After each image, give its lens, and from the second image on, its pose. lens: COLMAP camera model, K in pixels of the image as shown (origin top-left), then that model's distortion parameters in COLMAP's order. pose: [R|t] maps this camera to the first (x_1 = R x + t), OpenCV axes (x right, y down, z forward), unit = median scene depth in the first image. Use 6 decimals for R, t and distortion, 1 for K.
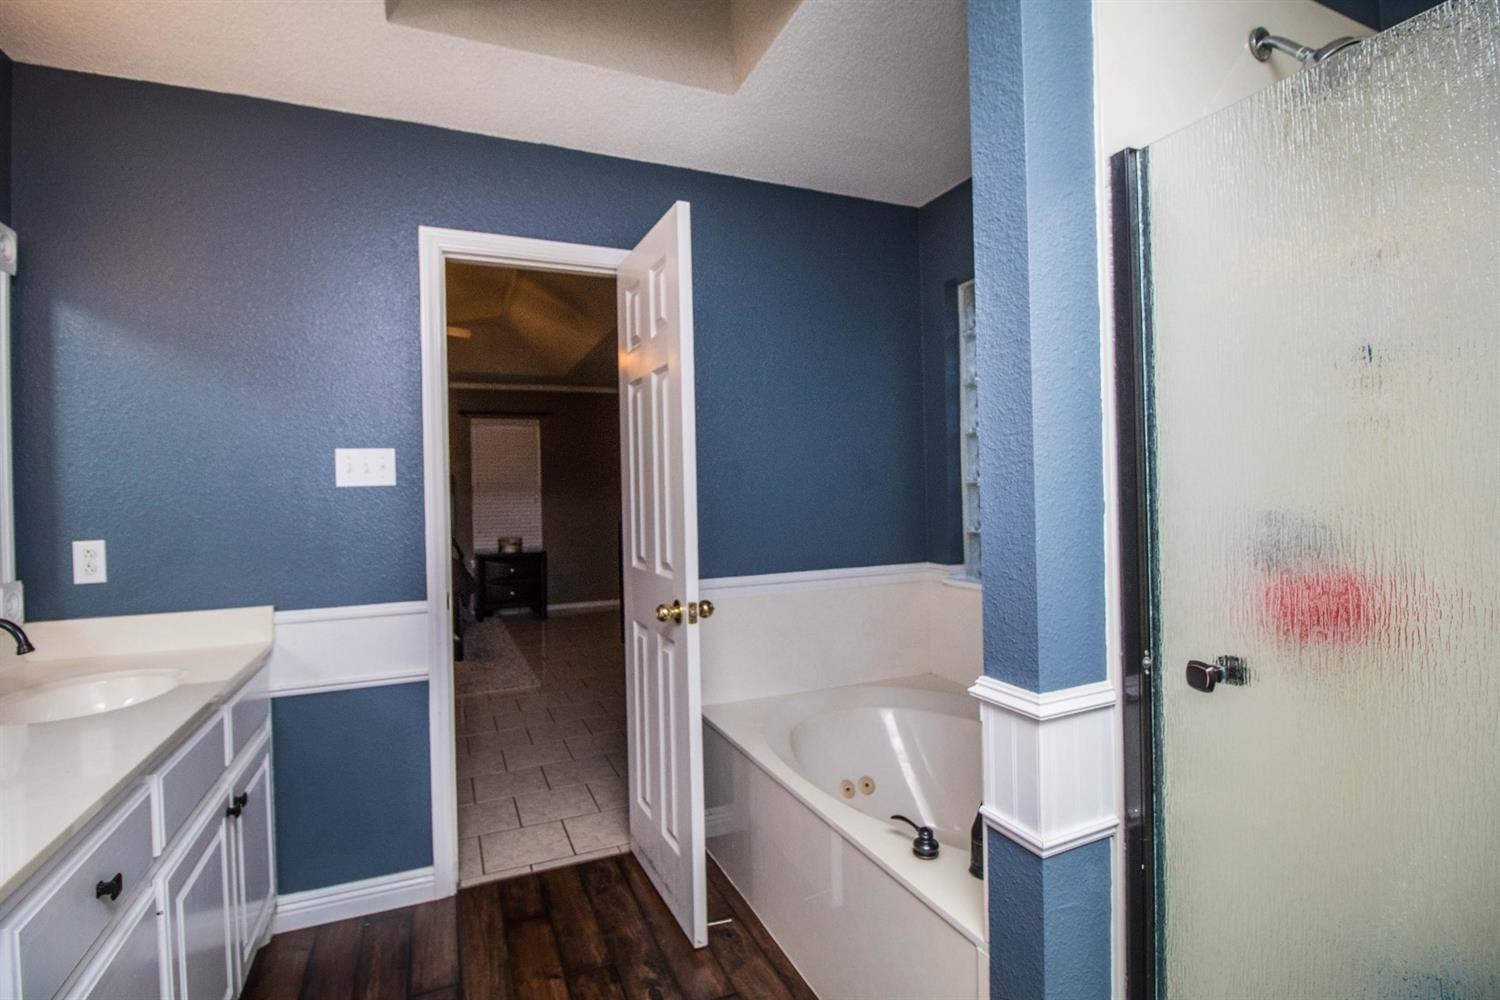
lens RADIAL K [[705.4, 0, 741.8], [0, 705.4, 491.1], [0, 0, 1]] dist [0.004557, -0.017231]
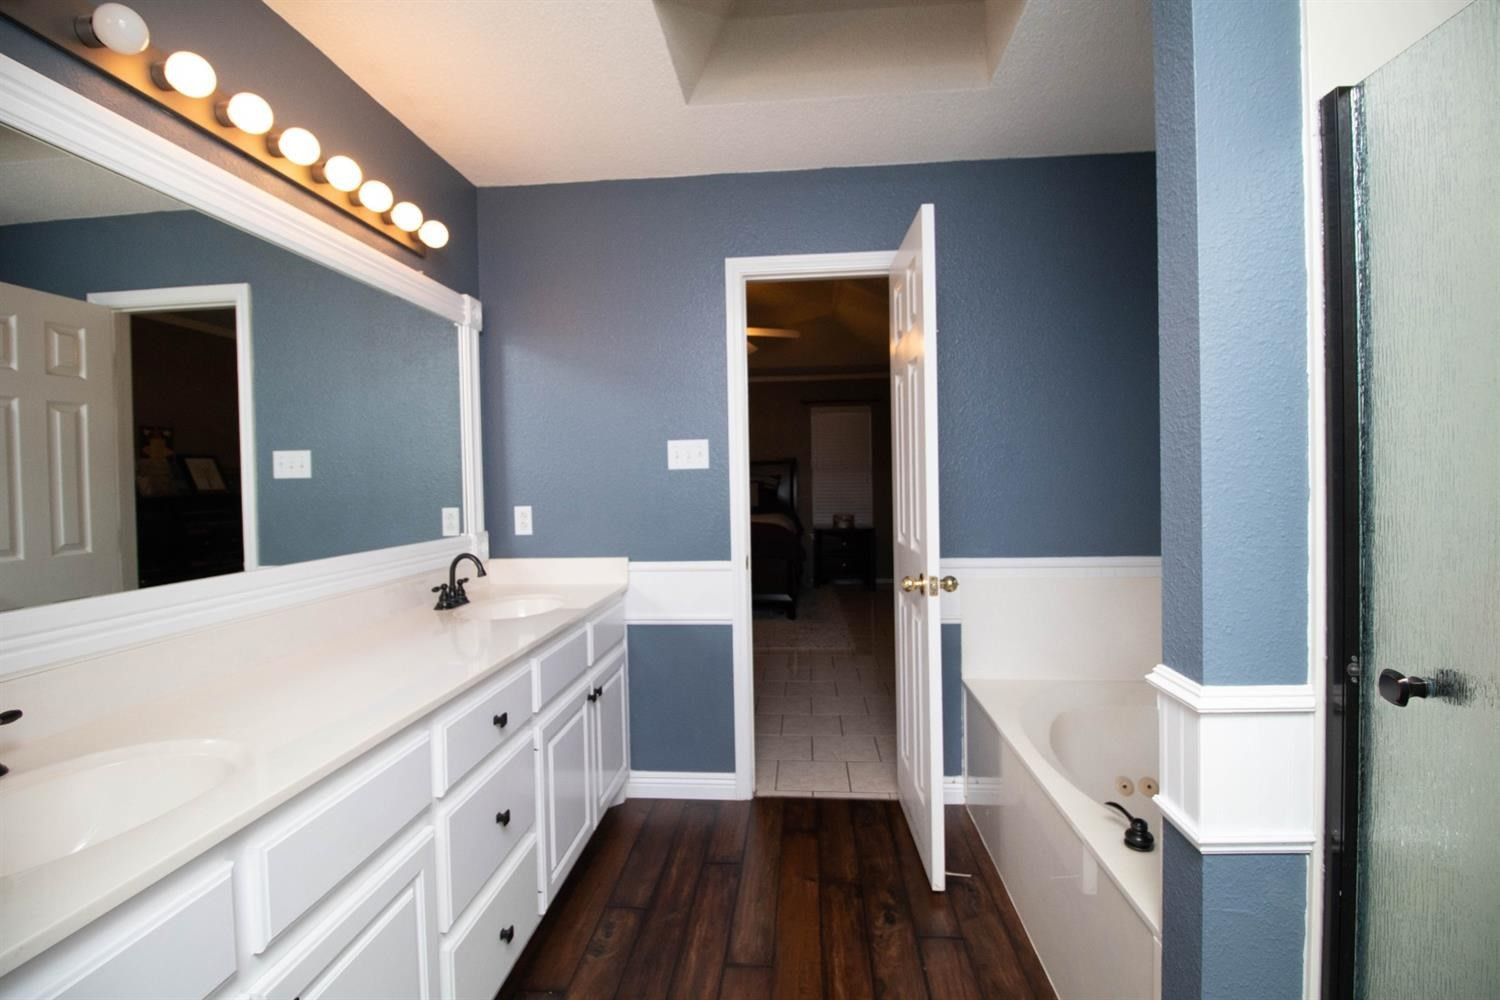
lens RADIAL K [[691.3, 0, 747.3], [0, 691.3, 491.4], [0, 0, 1]] dist [-0.000478, -0.011518]
pose [[0.881261, 0.014094, -0.472420, 0.187497], [-0.000530, 0.999584, 0.028833, -0.003386], [0.472630, -0.025159, 0.880902, -0.071151]]
